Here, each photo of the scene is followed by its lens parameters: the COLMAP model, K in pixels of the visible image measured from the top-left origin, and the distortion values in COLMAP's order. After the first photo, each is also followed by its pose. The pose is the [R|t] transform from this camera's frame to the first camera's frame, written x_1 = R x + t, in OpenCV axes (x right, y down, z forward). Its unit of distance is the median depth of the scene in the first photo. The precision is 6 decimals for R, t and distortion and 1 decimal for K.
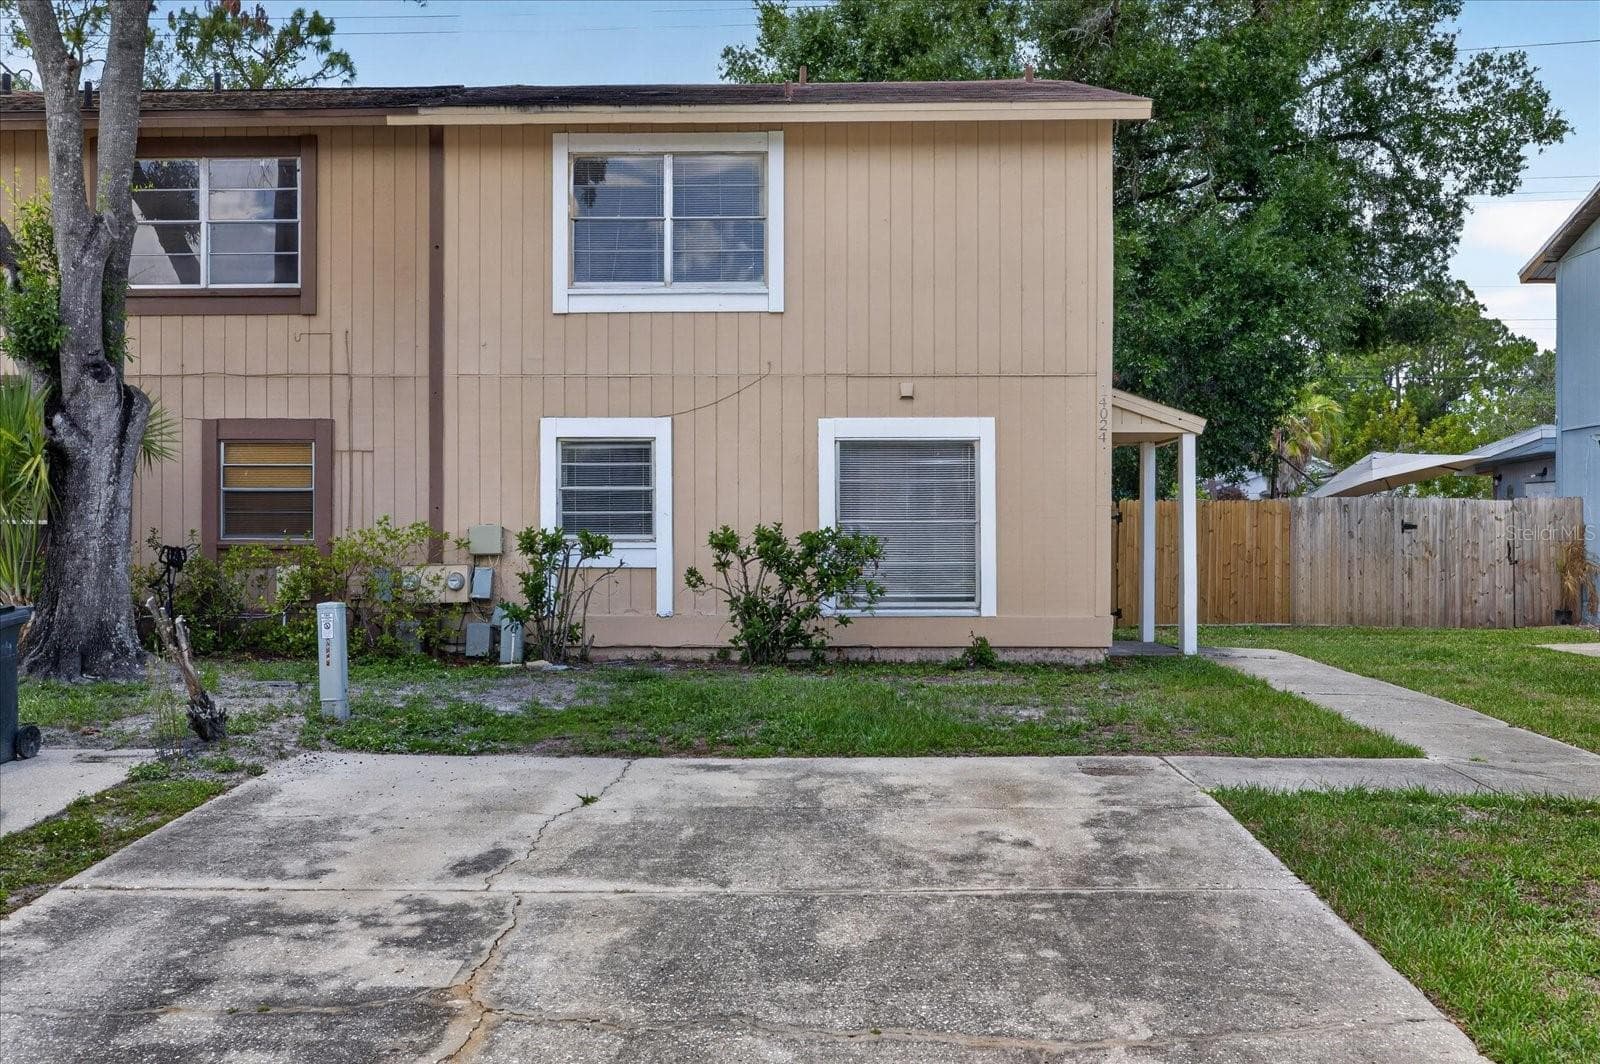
lens RADIAL K [[1538.9, 0, 789.2], [0, 1538.9, 528.5], [0, 0, 1]] dist [-0.010274, 0.000000]
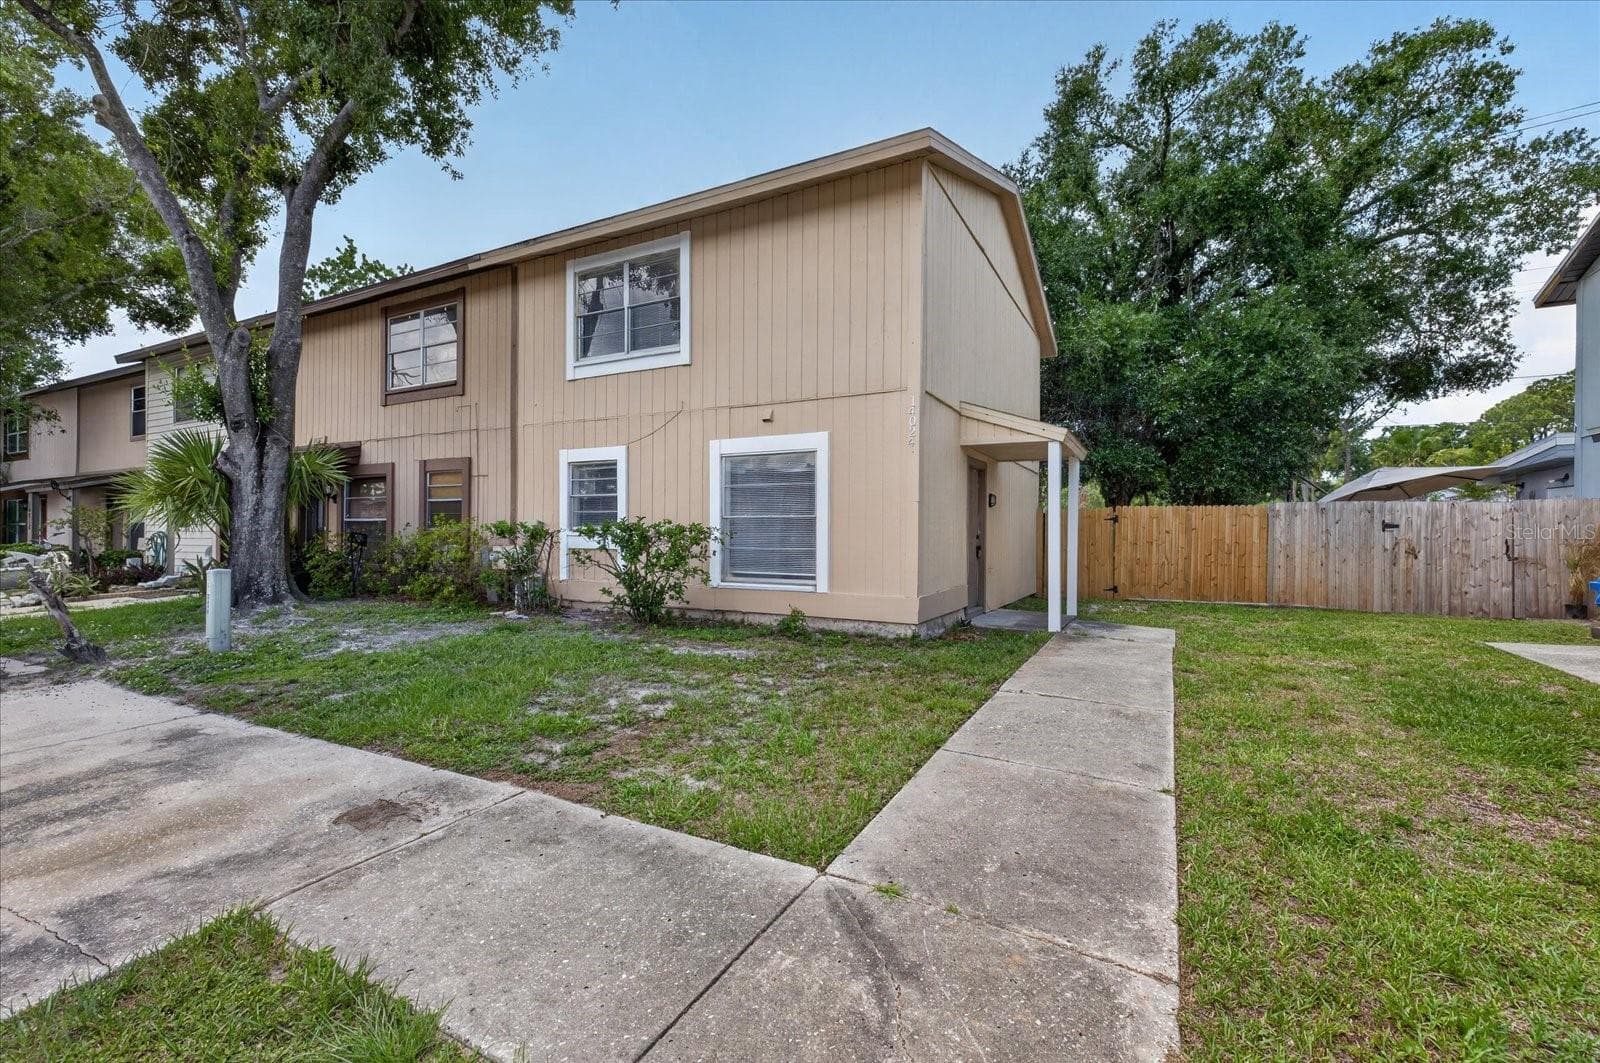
lens RADIAL K [[690.0, 0, 796.4], [0, 690.0, 534.4], [0, 0, 1]] dist [0.007023, -0.002195]
pose [[0.894149, 0.006725, -0.447719, 0.358147], [-0.005126, 0.999975, 0.004782, 0.007487], [0.447741, -0.001980, 0.894161, 0.496721]]
